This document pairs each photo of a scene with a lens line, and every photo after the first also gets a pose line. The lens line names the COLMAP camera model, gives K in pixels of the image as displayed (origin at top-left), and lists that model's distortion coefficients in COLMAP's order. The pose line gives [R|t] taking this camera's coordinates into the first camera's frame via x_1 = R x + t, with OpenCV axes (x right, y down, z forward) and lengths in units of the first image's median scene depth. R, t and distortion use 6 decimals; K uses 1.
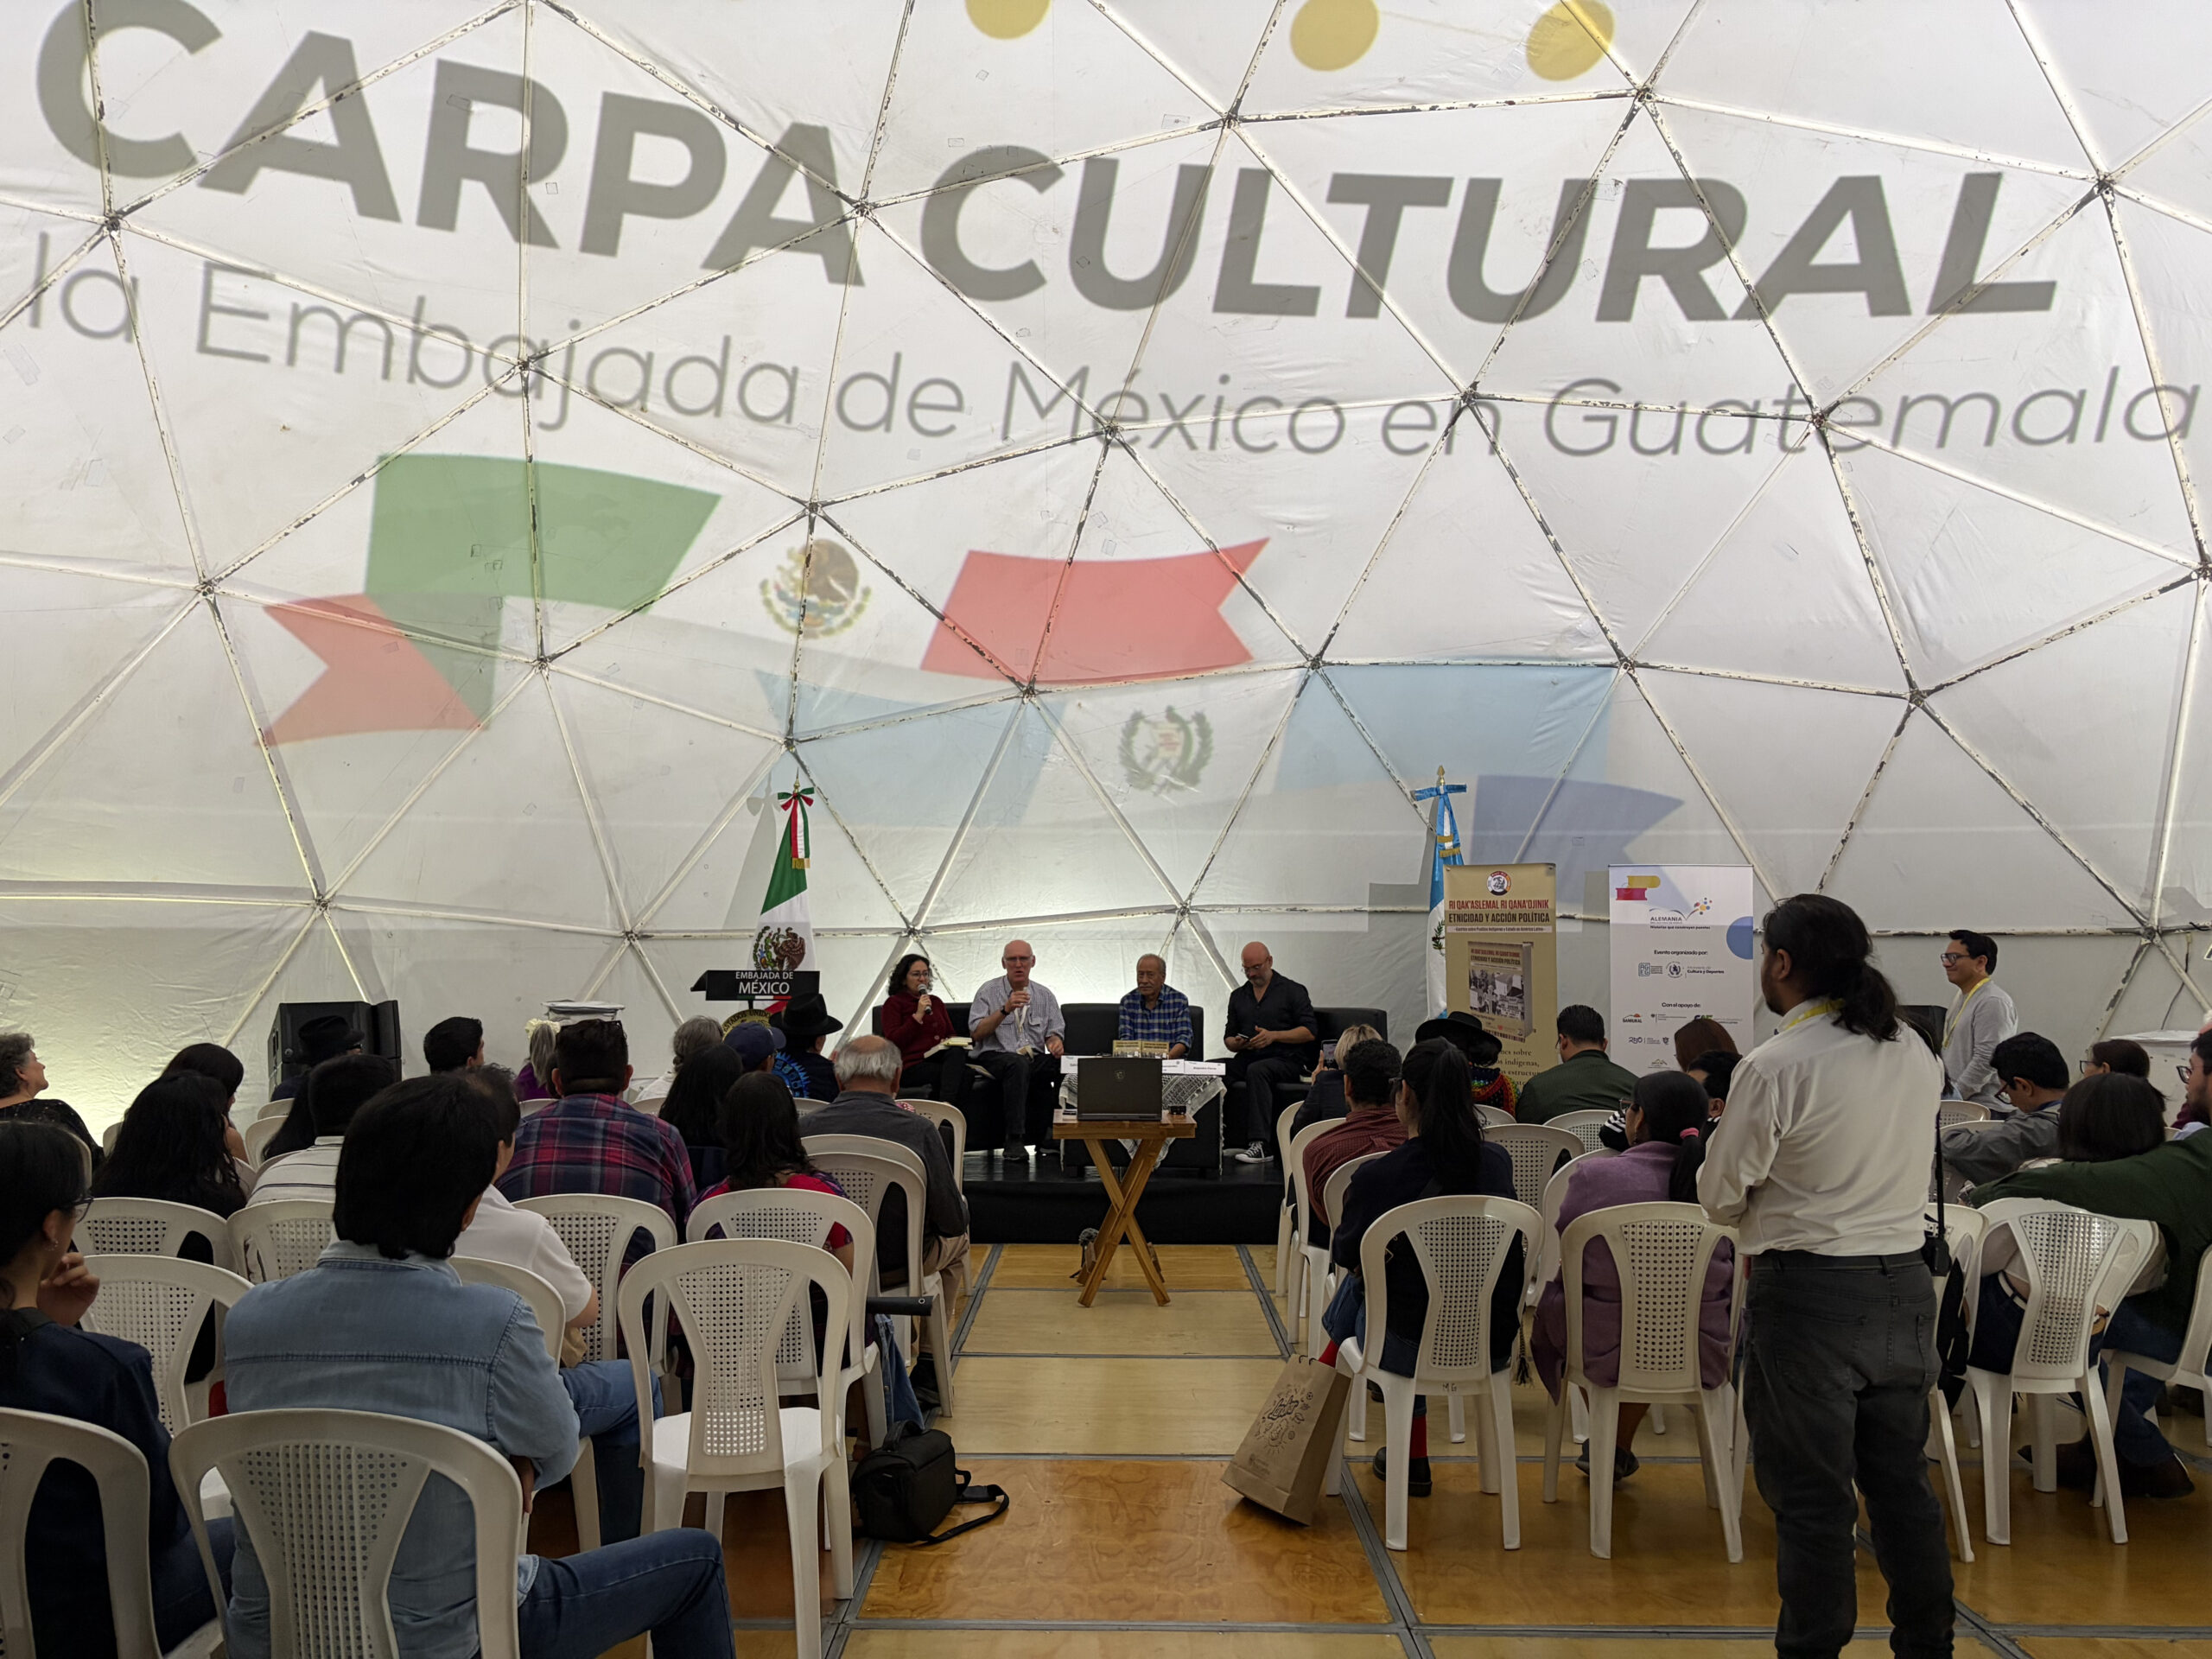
lens RADIAL K [[1659.9, 0, 1122.5], [0, 1659.9, 830.5], [0, 0, 1]] dist [0.071209, -0.089351]
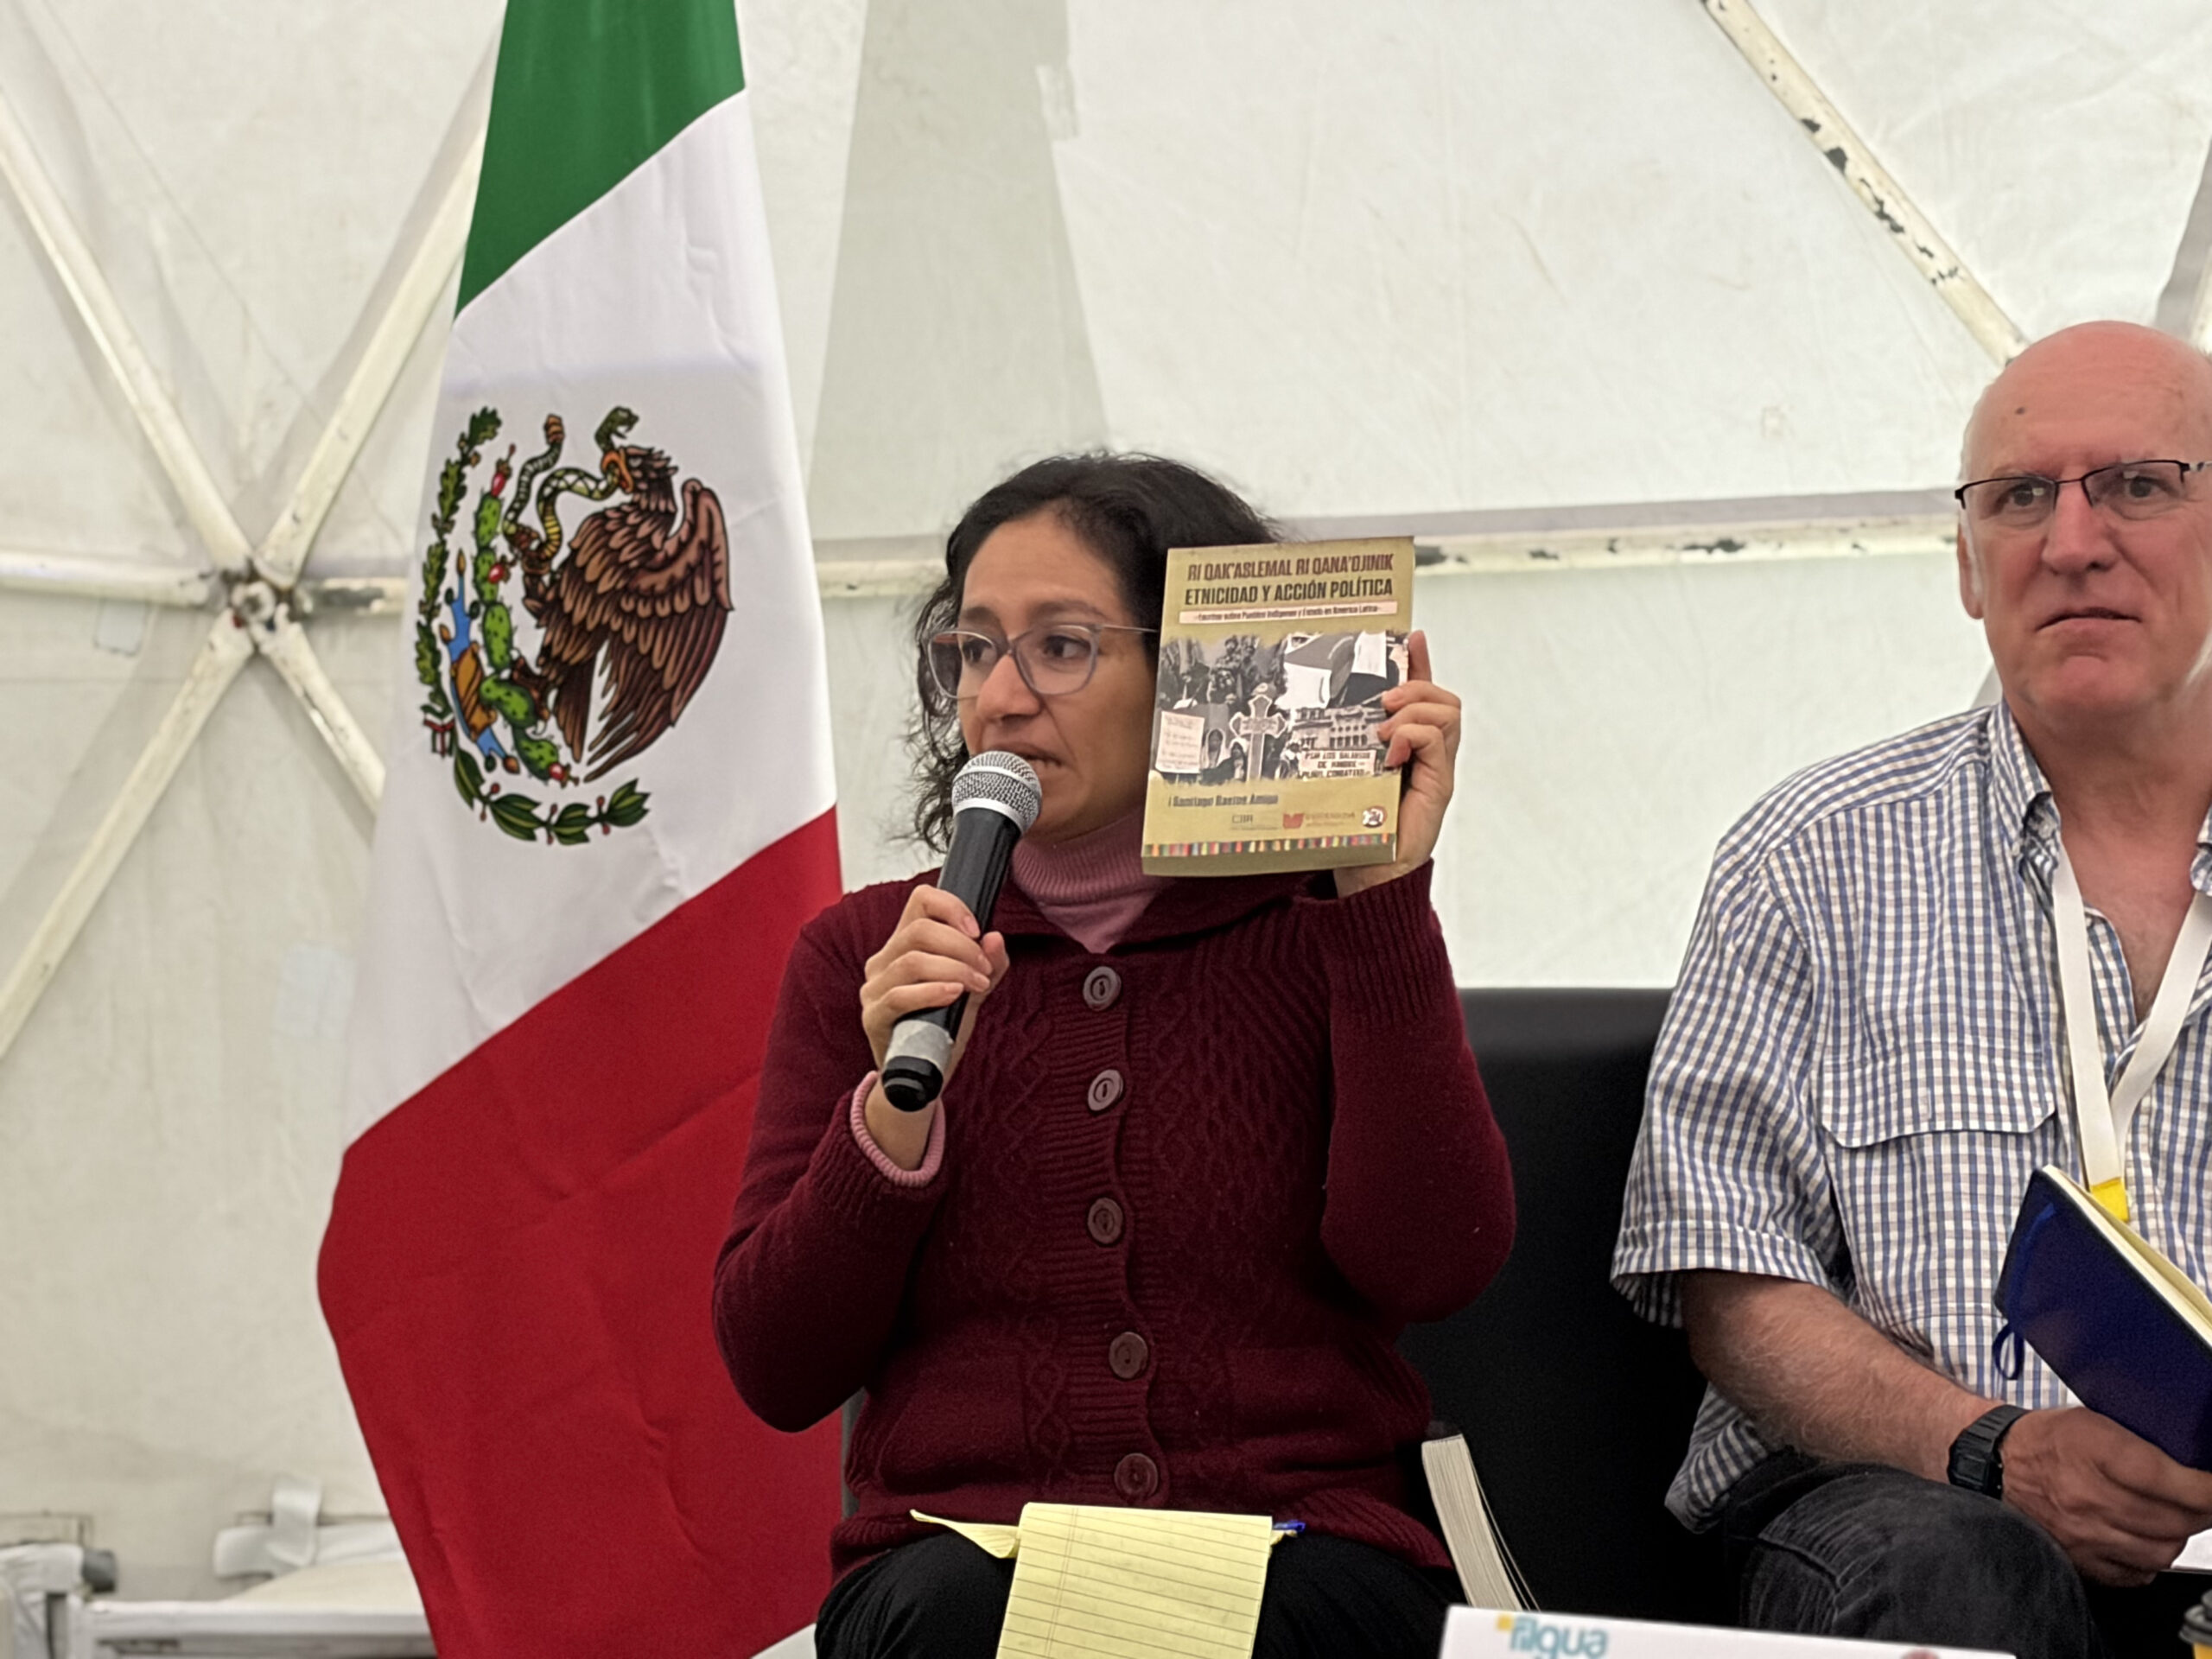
lens RADIAL K [[5338.1, 0, 1106.0], [0, 5338.1, 829.5], [0, 0, 1]] dist [0.350402, -1.811282]
pose [[0.794139, -0.026704, -0.607150, 0.070730], [0.049632, 0.998547, 0.020999, 0.077630], [0.605707, -0.046810, 0.794310, 0.648548]]
